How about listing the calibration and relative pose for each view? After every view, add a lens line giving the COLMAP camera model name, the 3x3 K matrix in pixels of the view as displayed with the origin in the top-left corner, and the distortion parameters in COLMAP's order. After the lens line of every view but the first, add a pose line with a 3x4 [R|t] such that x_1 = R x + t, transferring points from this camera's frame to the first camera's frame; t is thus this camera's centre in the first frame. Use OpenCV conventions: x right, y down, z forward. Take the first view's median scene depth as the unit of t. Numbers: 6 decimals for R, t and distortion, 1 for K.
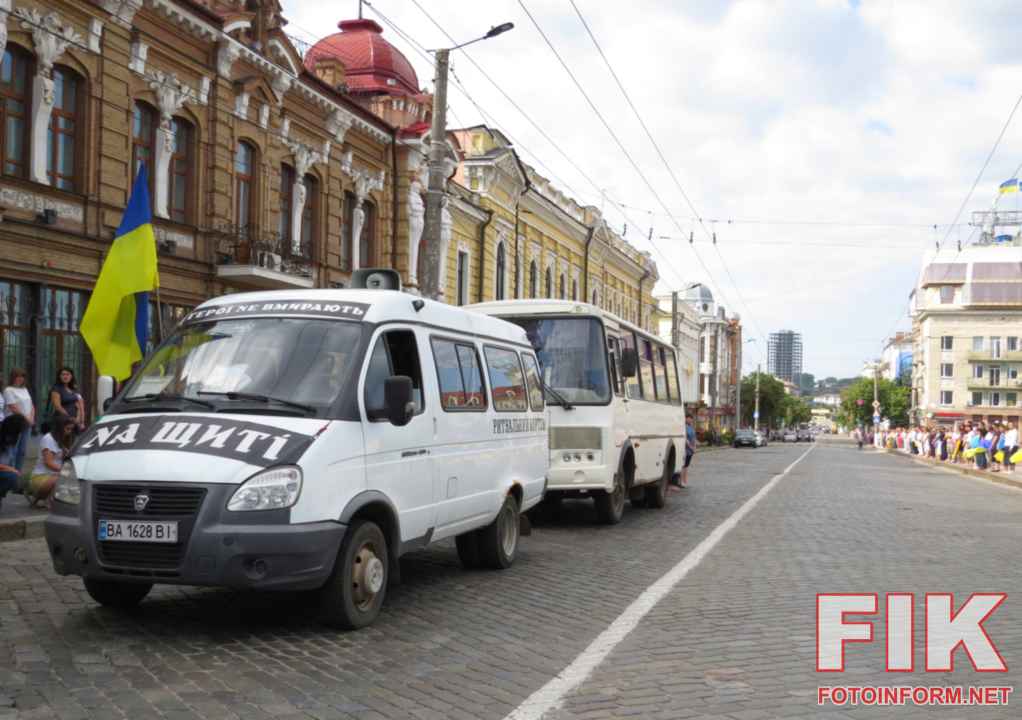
lens RADIAL K [[1177.0, 0, 510.8], [0, 1177.0, 364.6], [0, 0, 1]] dist [0.012603, 0.000000]
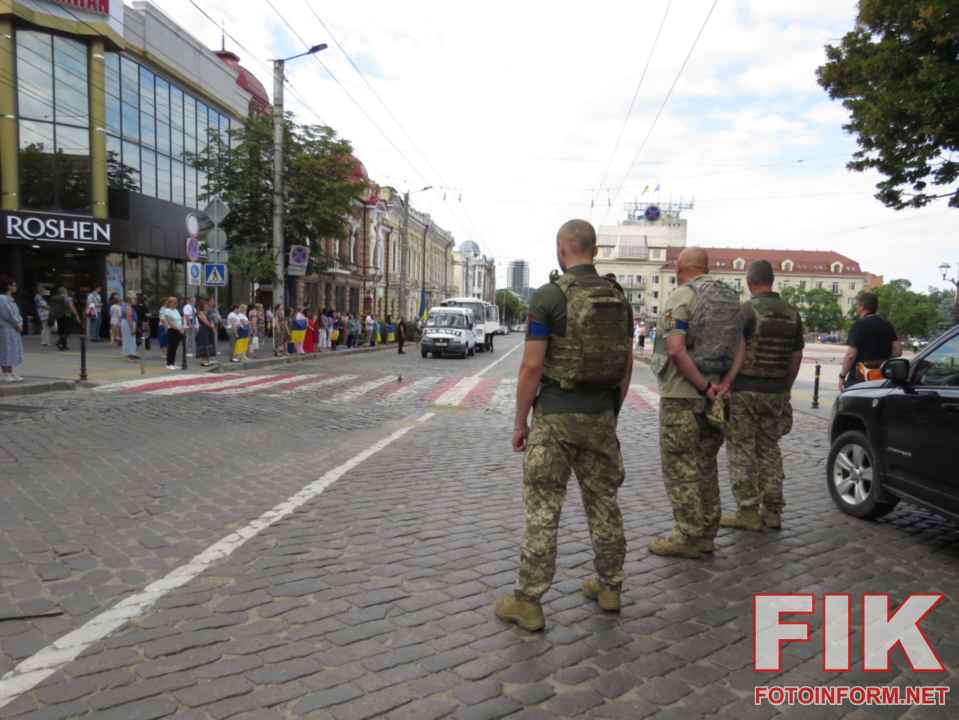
lens RADIAL K [[790.5, 0, 480.7], [0, 790.5, 358.1], [0, 0, 1]] dist [0.001876, 0.000200]
pose [[0.983464, -0.006612, 0.180983, -0.063584], [-0.011141, 0.995232, 0.096901, -0.016766], [-0.180761, -0.097315, 0.978701, -0.255675]]
